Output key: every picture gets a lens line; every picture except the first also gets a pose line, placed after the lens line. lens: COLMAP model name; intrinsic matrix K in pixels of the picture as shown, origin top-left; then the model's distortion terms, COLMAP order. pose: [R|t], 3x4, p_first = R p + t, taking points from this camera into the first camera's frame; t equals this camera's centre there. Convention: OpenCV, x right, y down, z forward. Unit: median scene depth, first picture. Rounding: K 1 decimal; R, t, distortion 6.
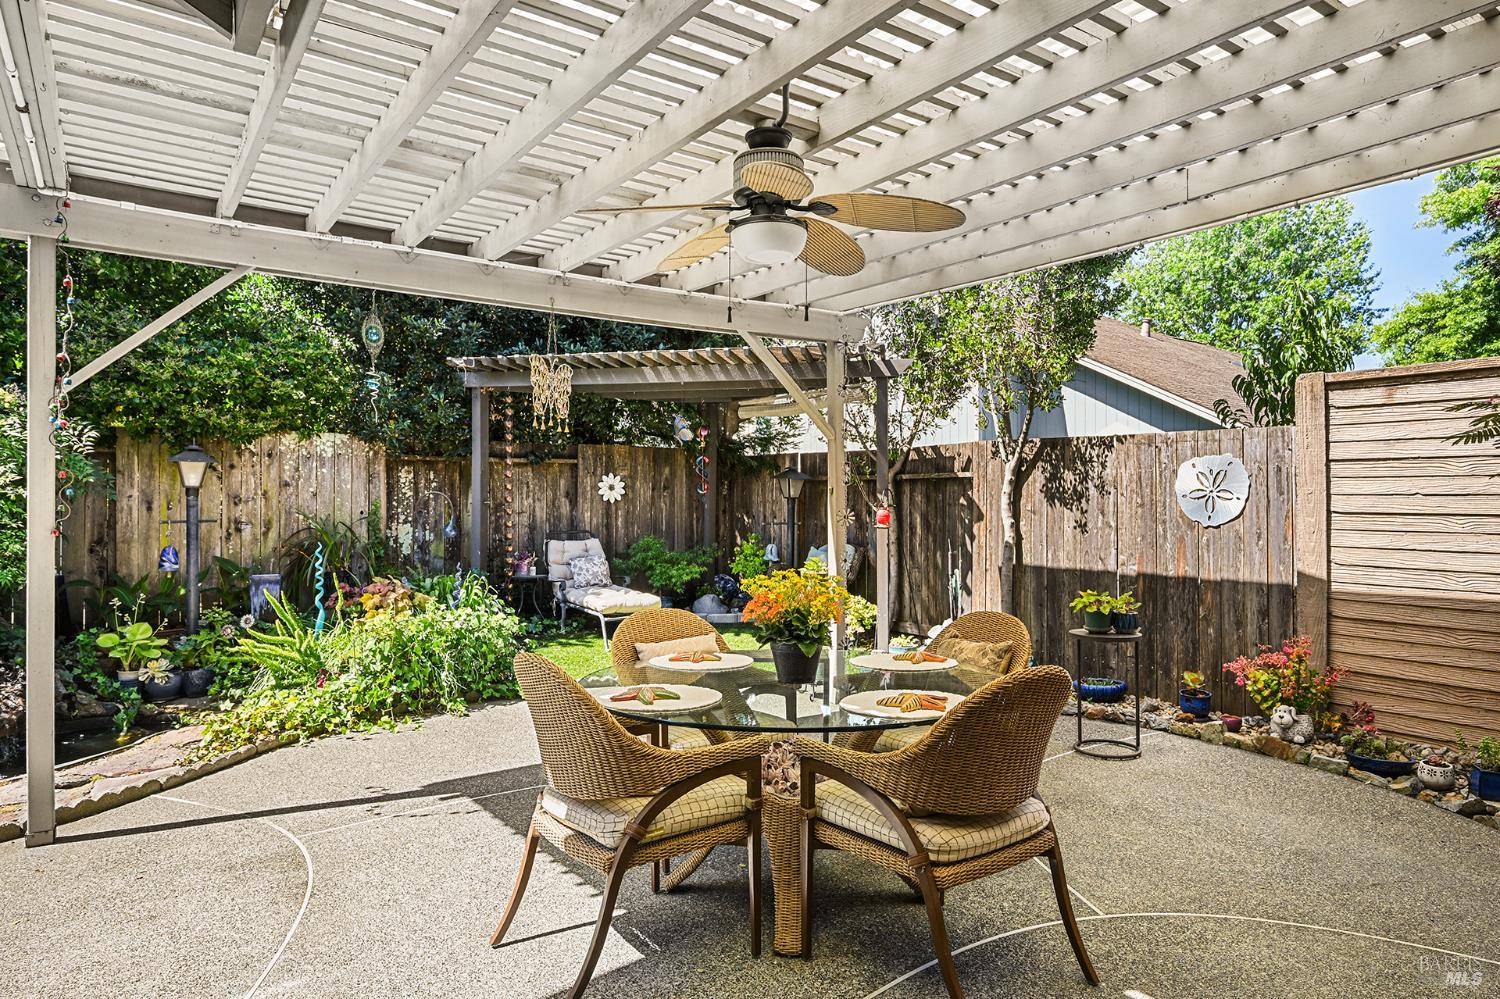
lens RADIAL K [[889.4, 0, 750.6], [0, 889.4, 496.5], [0, 0, 1]] dist [0.003708, 0.000430]
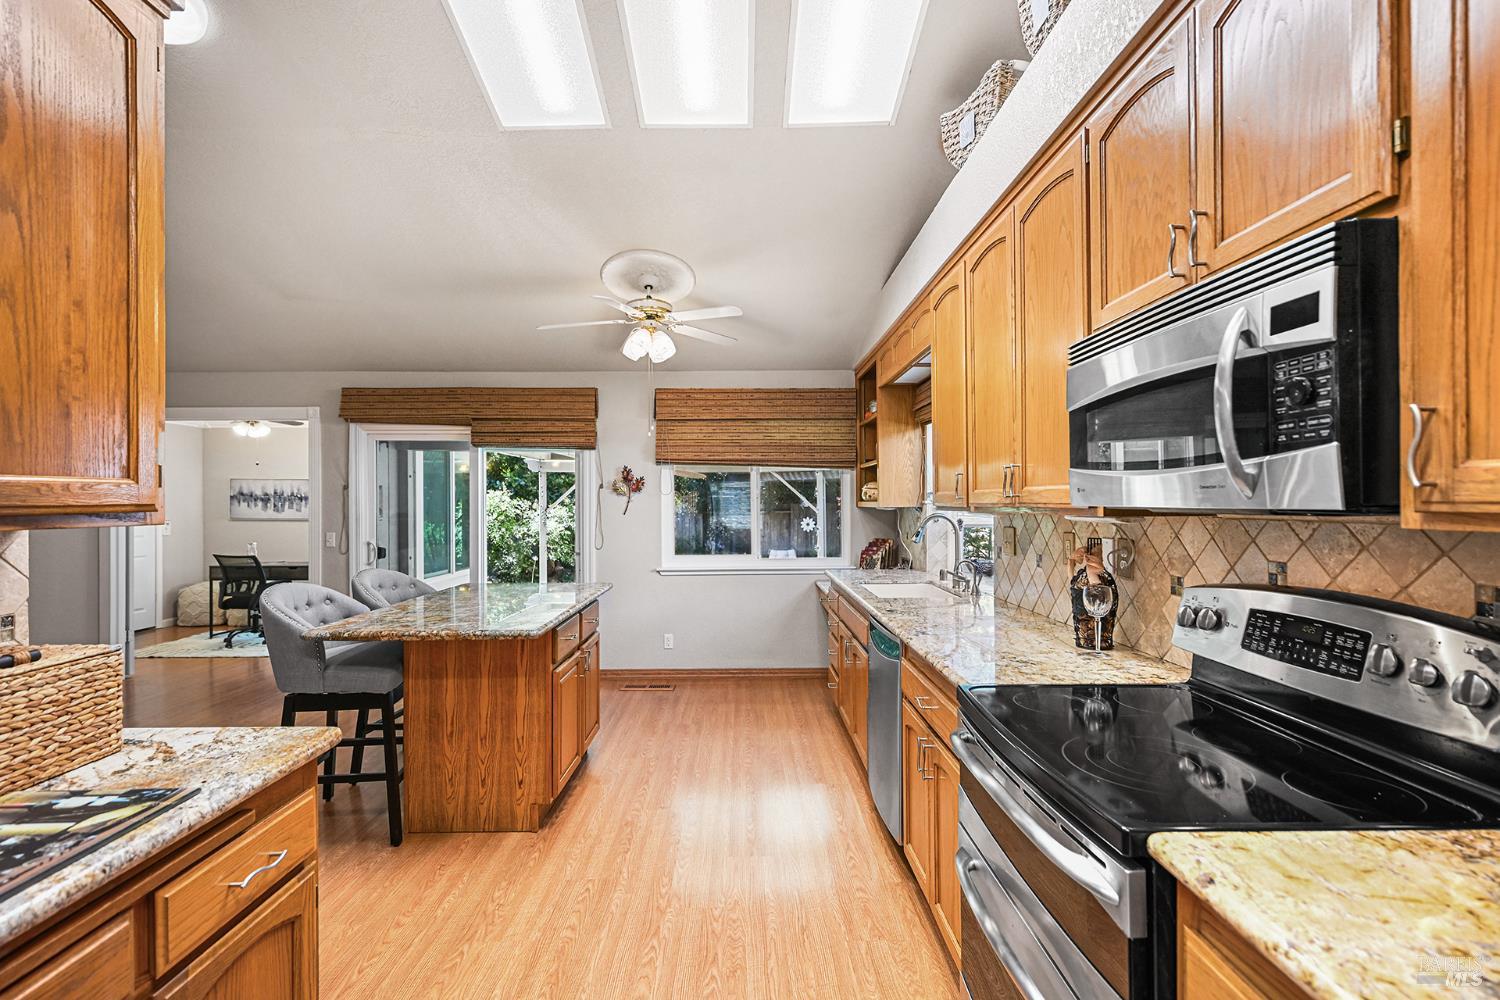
lens RADIAL K [[669.0, 0, 742.9], [0, 669.0, 498.9], [0, 0, 1]] dist [-0.002264, 0.000174]
pose [[0.820294, -0.004733, -0.571922, 0.779214], [0.005609, 0.999984, -0.000230, -0.088888], [0.571914, -0.003019, 0.820308, -0.458188]]
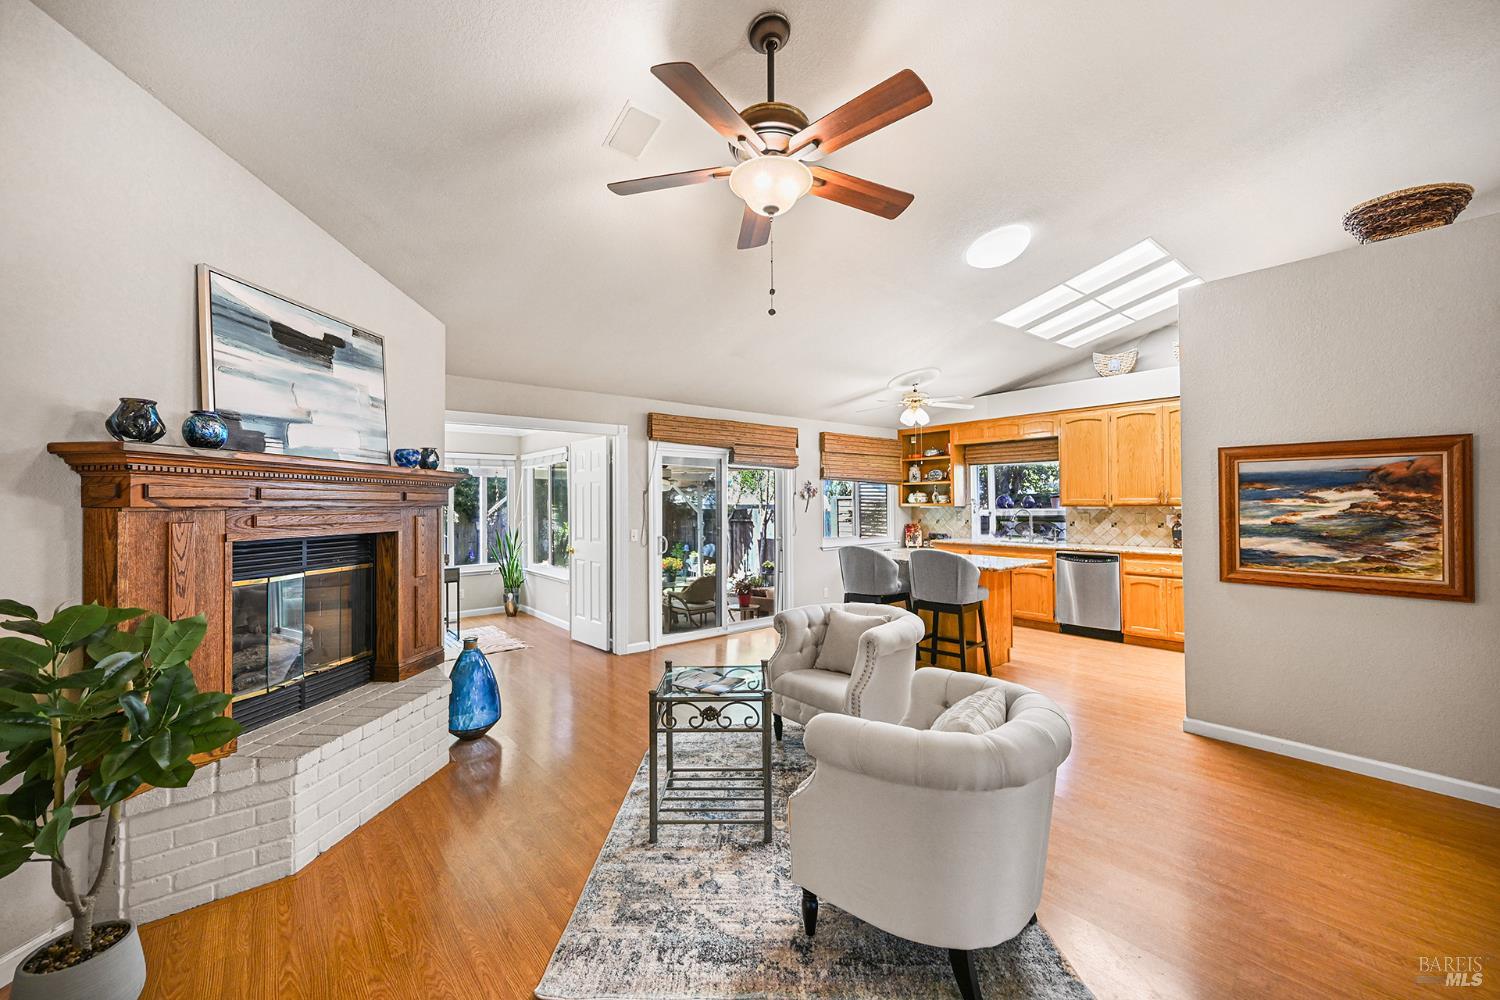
lens RADIAL K [[582.8, 0, 749.7], [0, 582.8, 496.5], [0, 0, 1]] dist [0.003315, -0.000795]
pose [[0.997461, -0.004004, 0.071105, 0.109743], [0.004520, 0.999965, -0.007098, -0.092465], [-0.071074, 0.007402, 0.997444, -0.884791]]
